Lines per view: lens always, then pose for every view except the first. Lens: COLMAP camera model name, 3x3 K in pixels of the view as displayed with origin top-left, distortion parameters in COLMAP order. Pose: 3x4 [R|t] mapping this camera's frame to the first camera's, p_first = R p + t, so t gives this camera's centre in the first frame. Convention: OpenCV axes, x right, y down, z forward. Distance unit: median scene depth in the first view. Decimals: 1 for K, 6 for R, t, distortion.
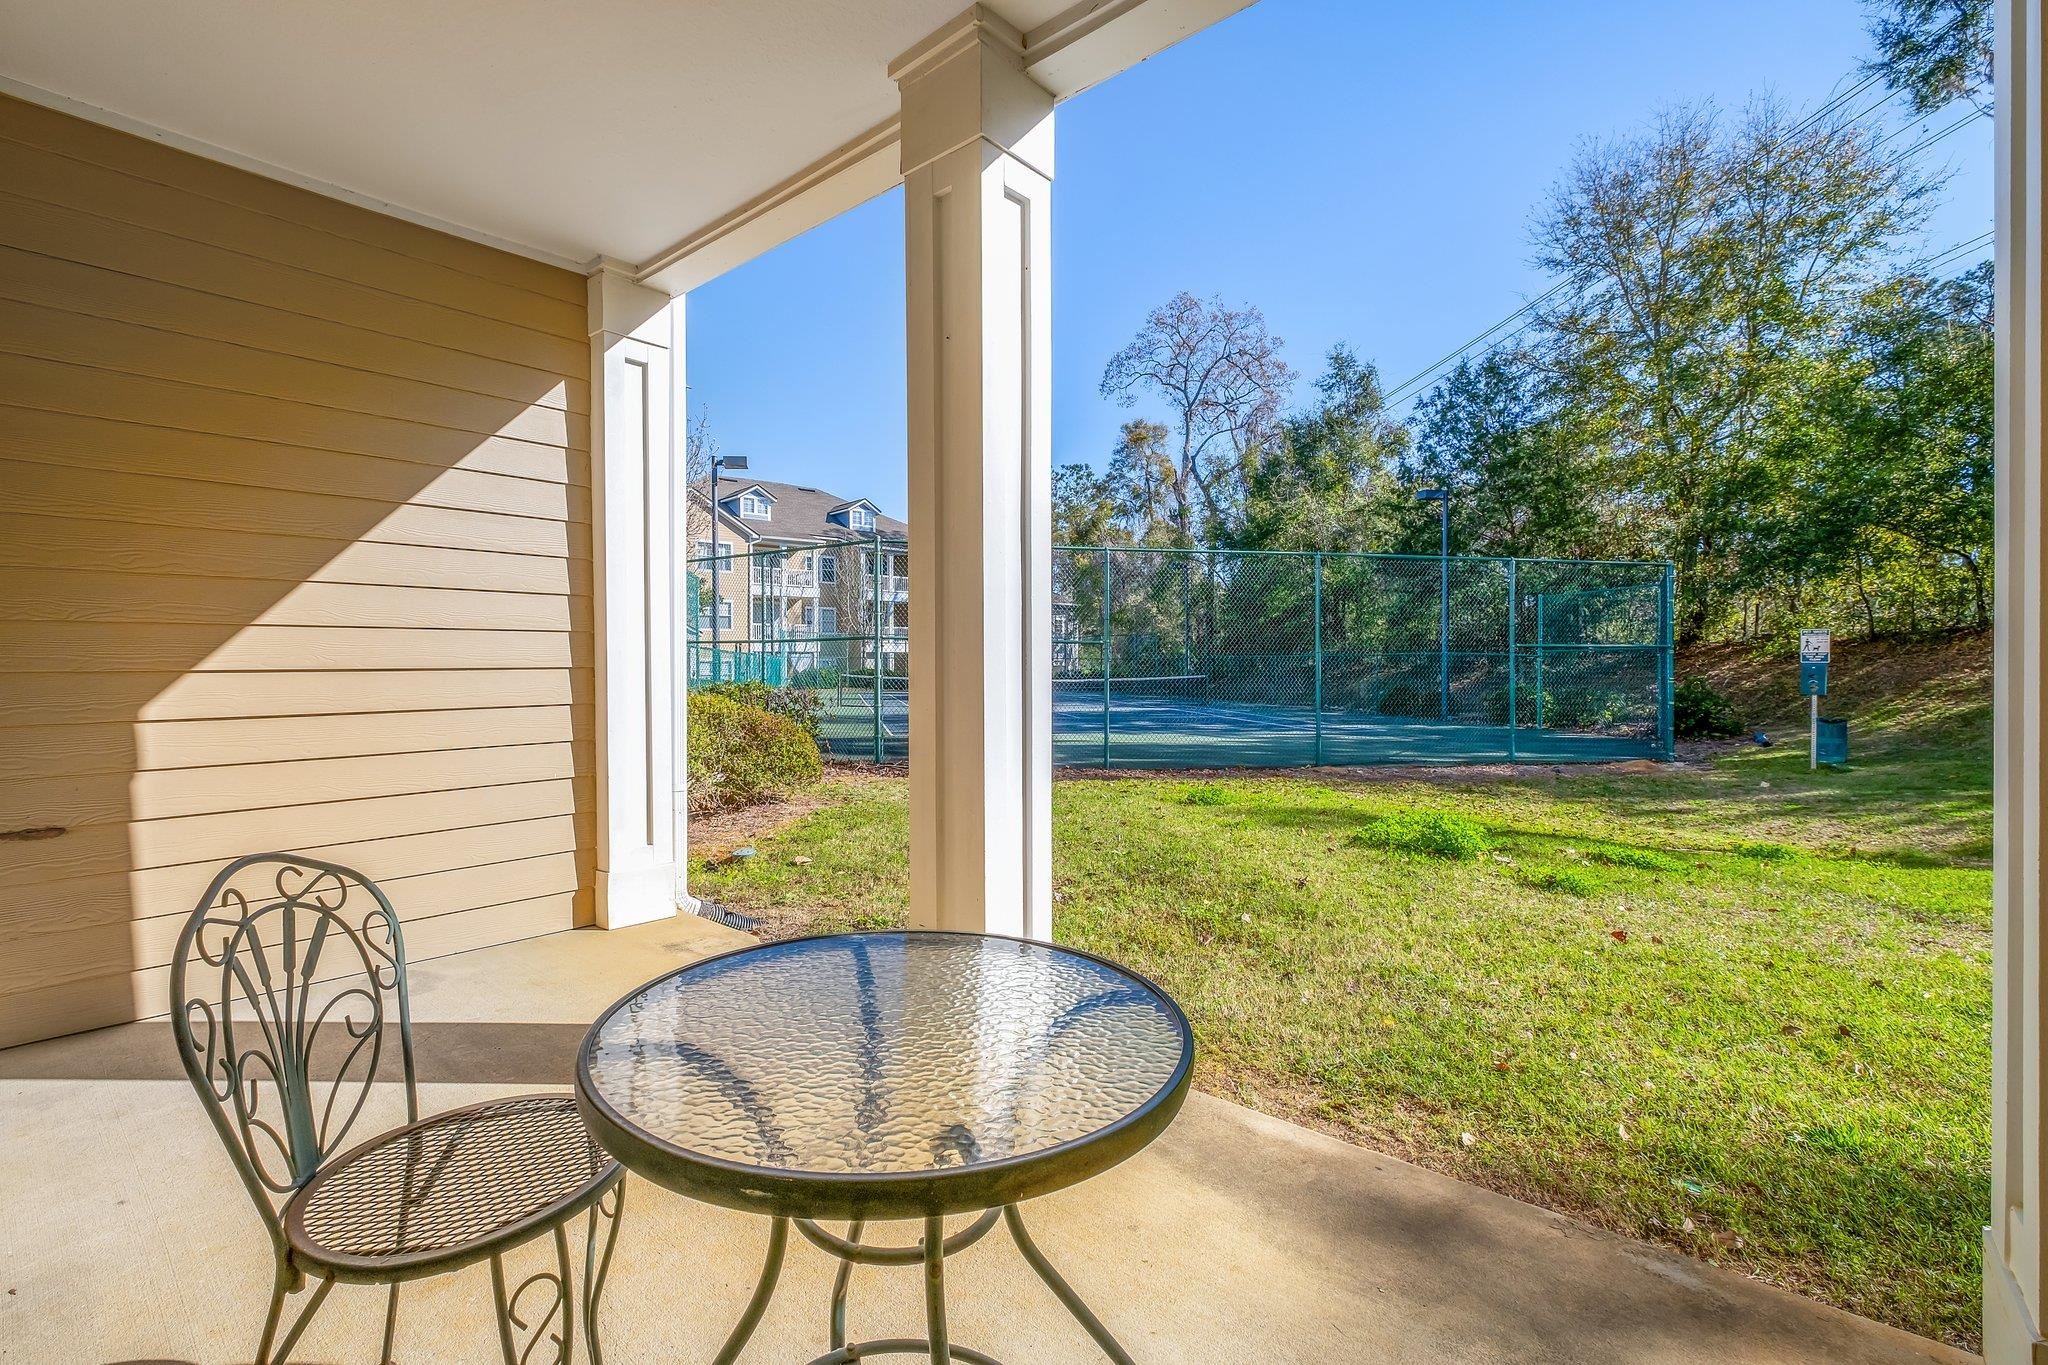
lens RADIAL K [[908.0, 0, 1000.8], [0, 908.0, 675.0], [0, 0, 1]] dist [-0.000193, 0.000224]
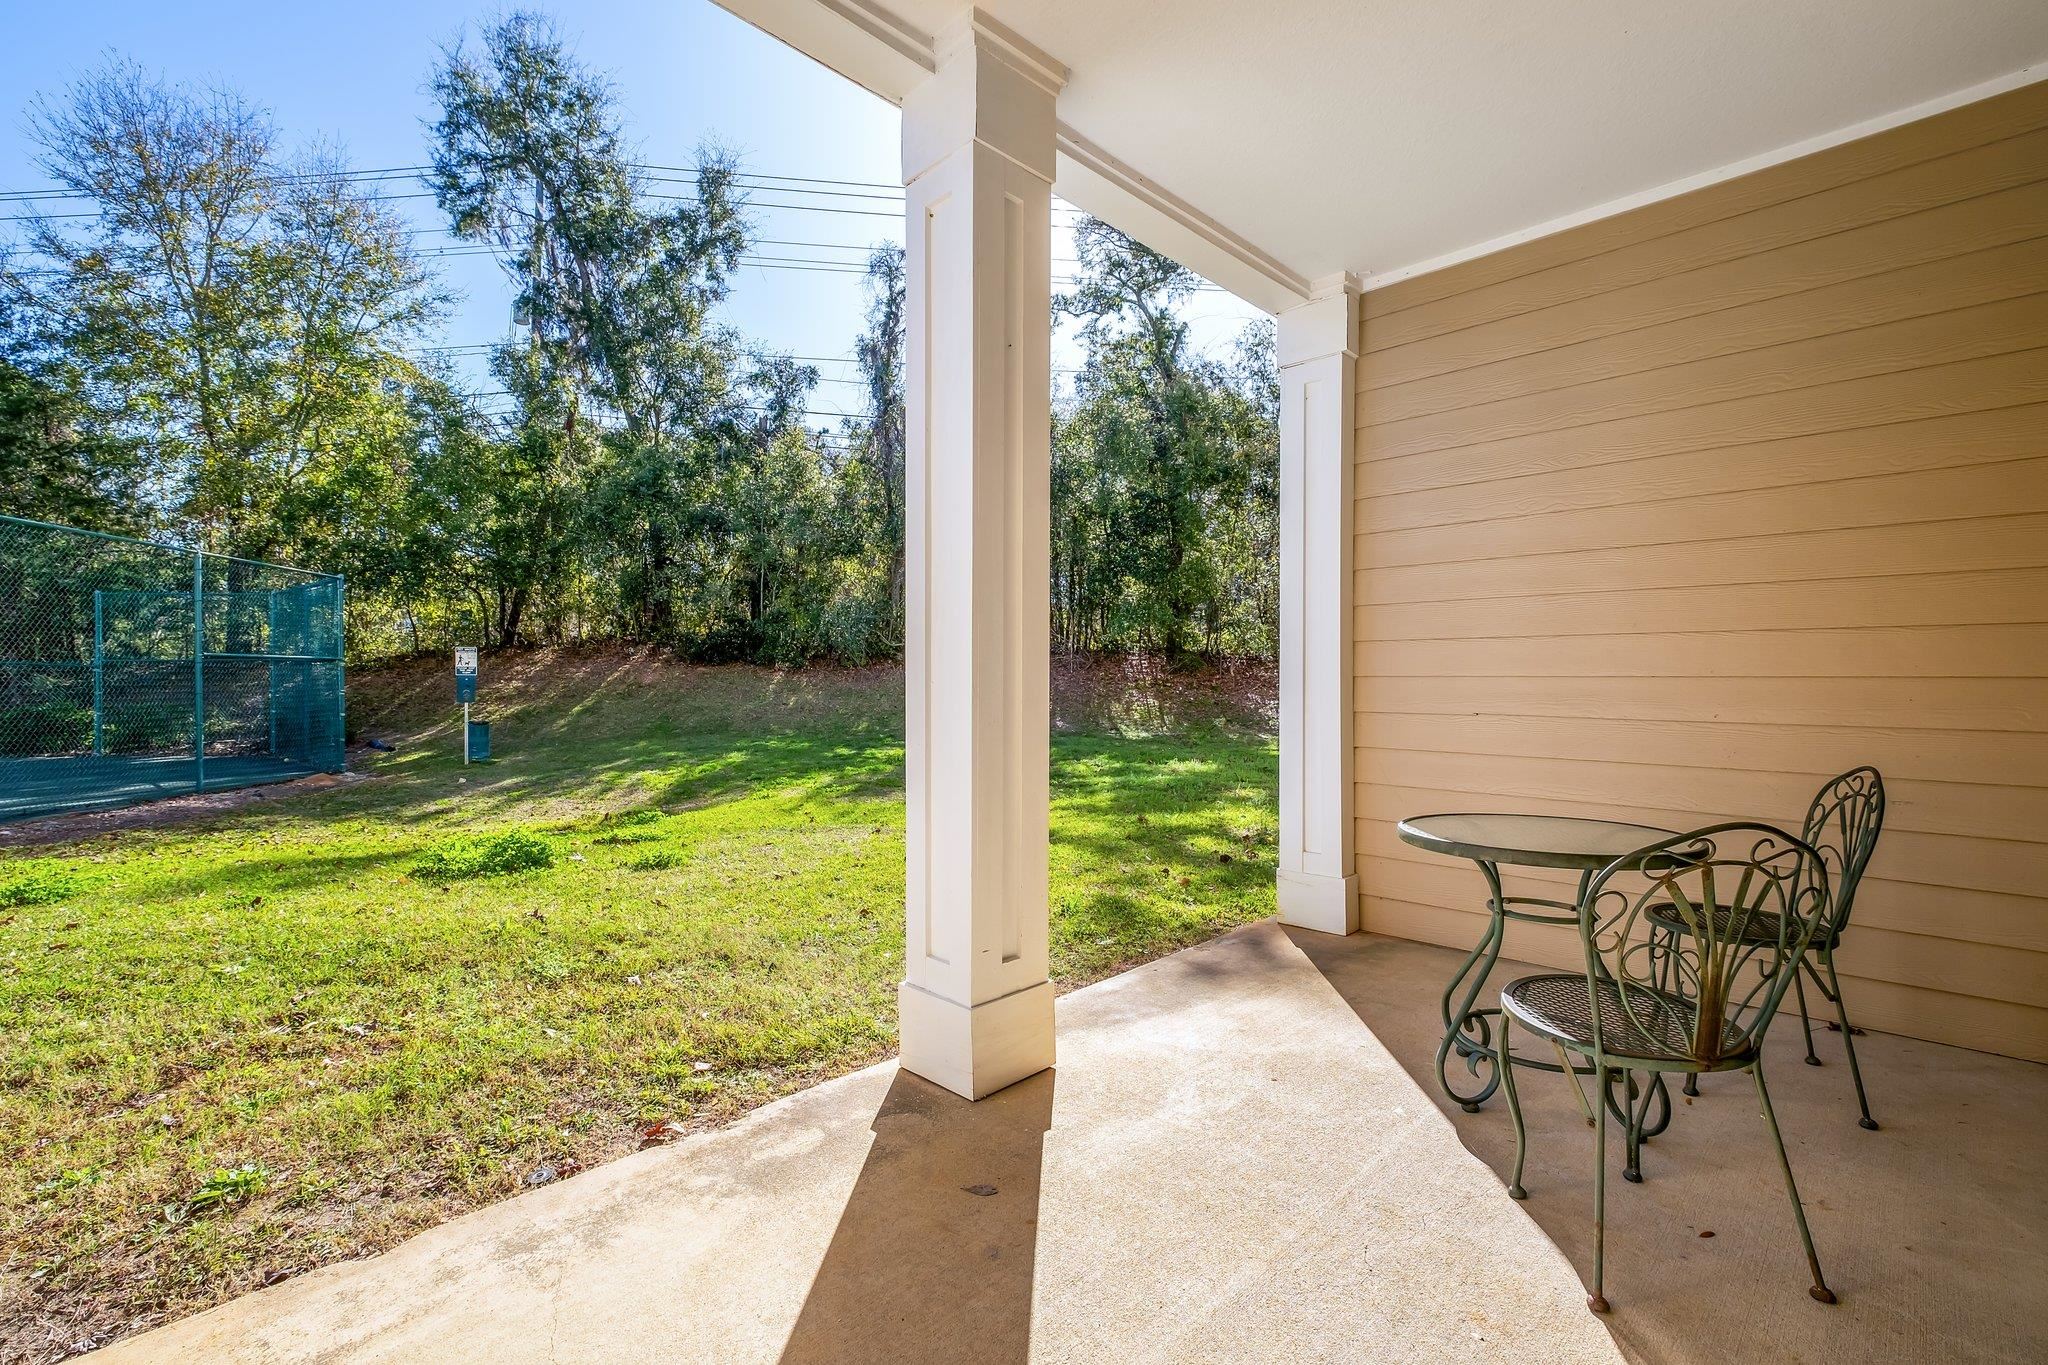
lens RADIAL K [[908.0, 0, 1000.8], [0, 908.0, 675.0], [0, 0, 1]] dist [-0.000193, 0.000224]
pose [[0.088997, 0.003668, 0.996025, -0.164851], [0.009639, 0.999943, -0.004543, -0.001235], [-0.995985, 0.010006, 0.088956, 0.140388]]
